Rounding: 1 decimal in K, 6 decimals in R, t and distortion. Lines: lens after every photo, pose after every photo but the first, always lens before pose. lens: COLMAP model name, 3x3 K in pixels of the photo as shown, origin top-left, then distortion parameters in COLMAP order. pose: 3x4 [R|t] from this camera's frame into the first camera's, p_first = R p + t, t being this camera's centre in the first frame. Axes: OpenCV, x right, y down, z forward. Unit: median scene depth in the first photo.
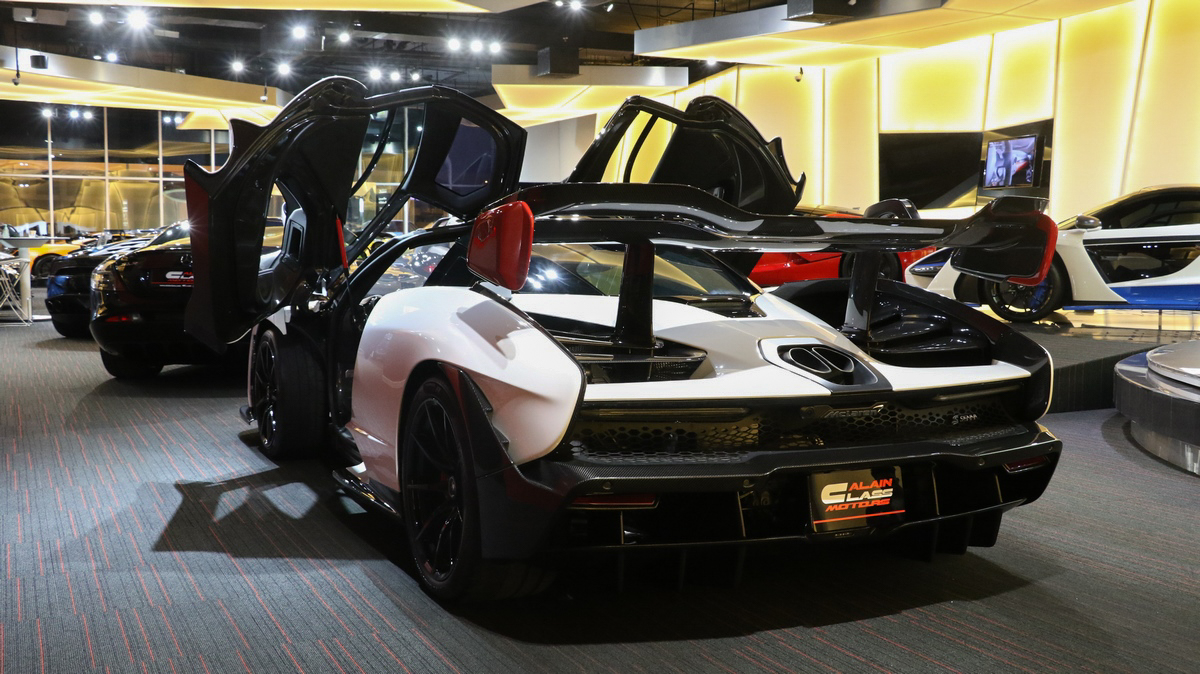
lens RADIAL K [[1259.5, 0, 604.4], [0, 1259.5, 335.9], [0, 0, 1]] dist [-0.080668, 0.226492]
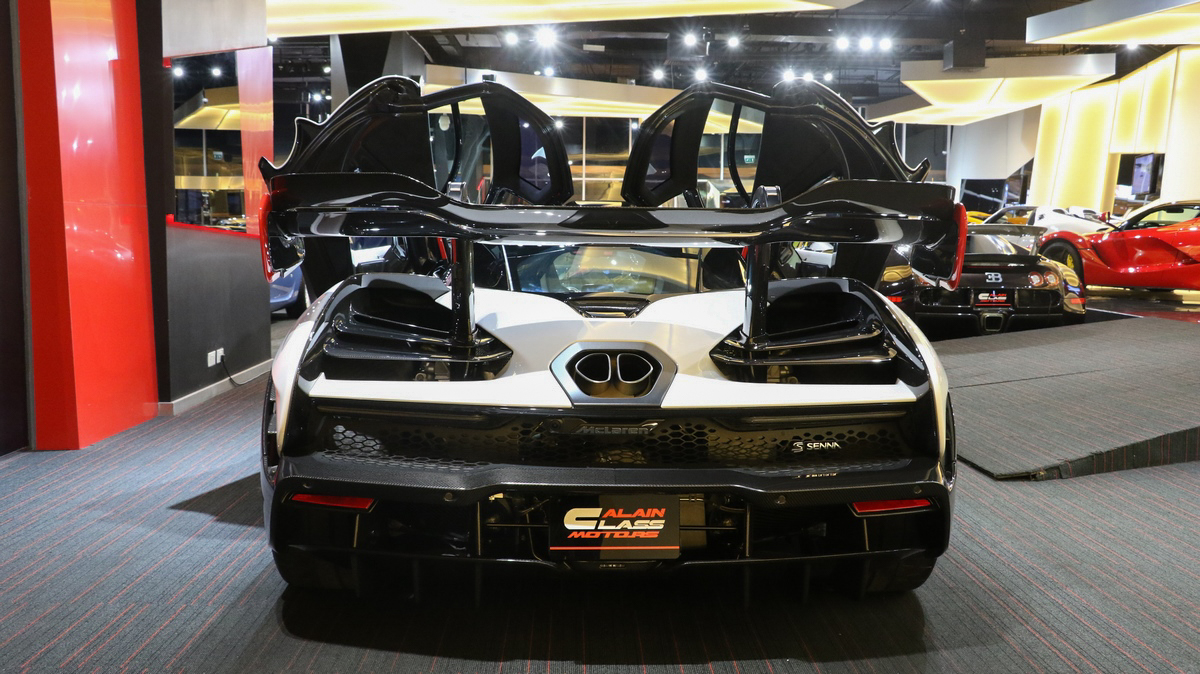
lens RADIAL K [[1198.1, 0, 600.0], [0, 1198.1, 337.0], [0, 0, 1]] dist [-0.131643, 0.296365]
pose [[0.910323, 0.039056, -0.412053, 0.504666], [-0.035713, 0.999237, 0.015814, -0.015488], [0.412356, 0.000320, 0.911023, 0.221719]]
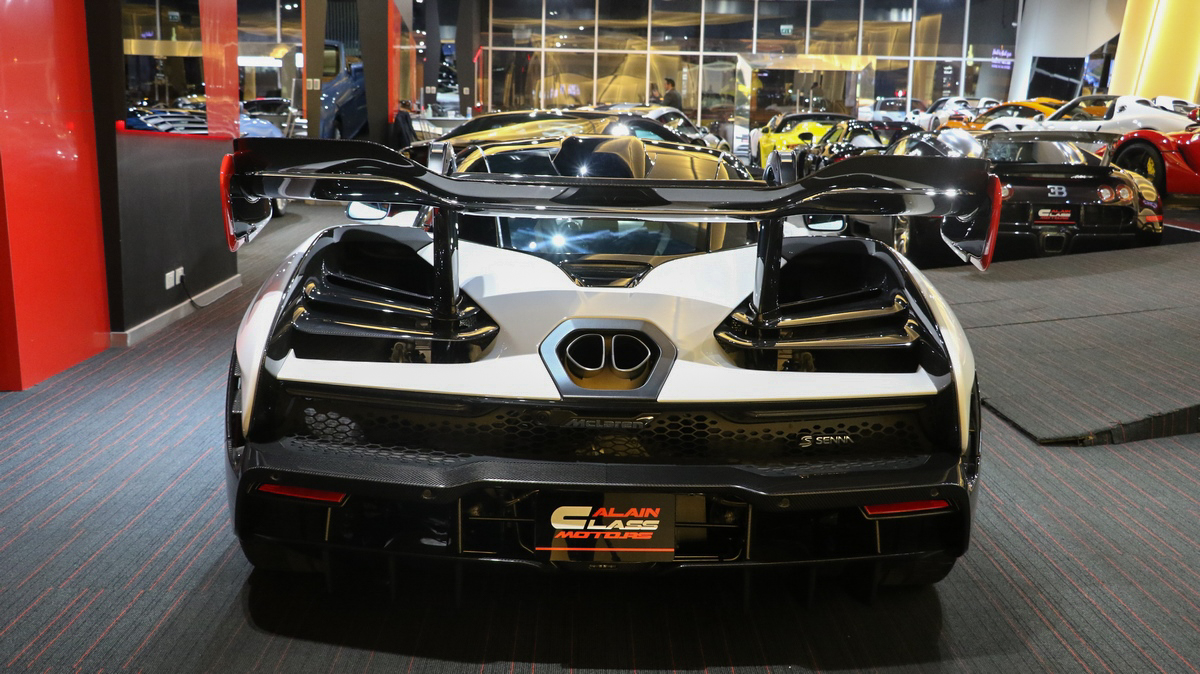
lens RADIAL K [[1361.3, 0, 600.0], [0, 1361.3, 337.0], [0, 0, 1]] dist [-0.091632, 0.394906]
pose [[0.905471, 0.088028, -0.415178, 0.527266], [-0.050769, 0.993695, 0.099965, -0.077837], [0.421360, -0.069438, 0.904231, 0.195158]]
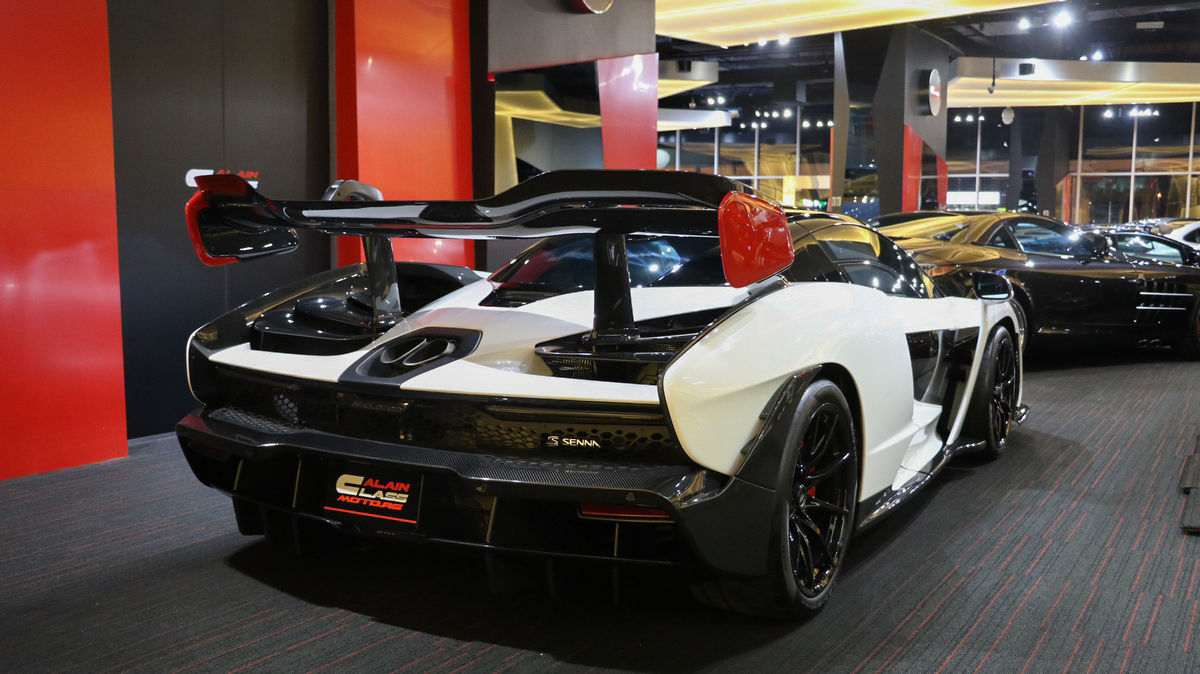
lens RADIAL K [[1198.1, 0, 600.0], [0, 1198.1, 337.0], [0, 0, 1]] dist [-0.131643, 0.296365]
pose [[0.567983, 0.078272, -0.819310, 0.978011], [-0.070963, 0.996418, 0.045997, -0.042105], [0.819975, 0.032015, 0.571503, 0.589860]]
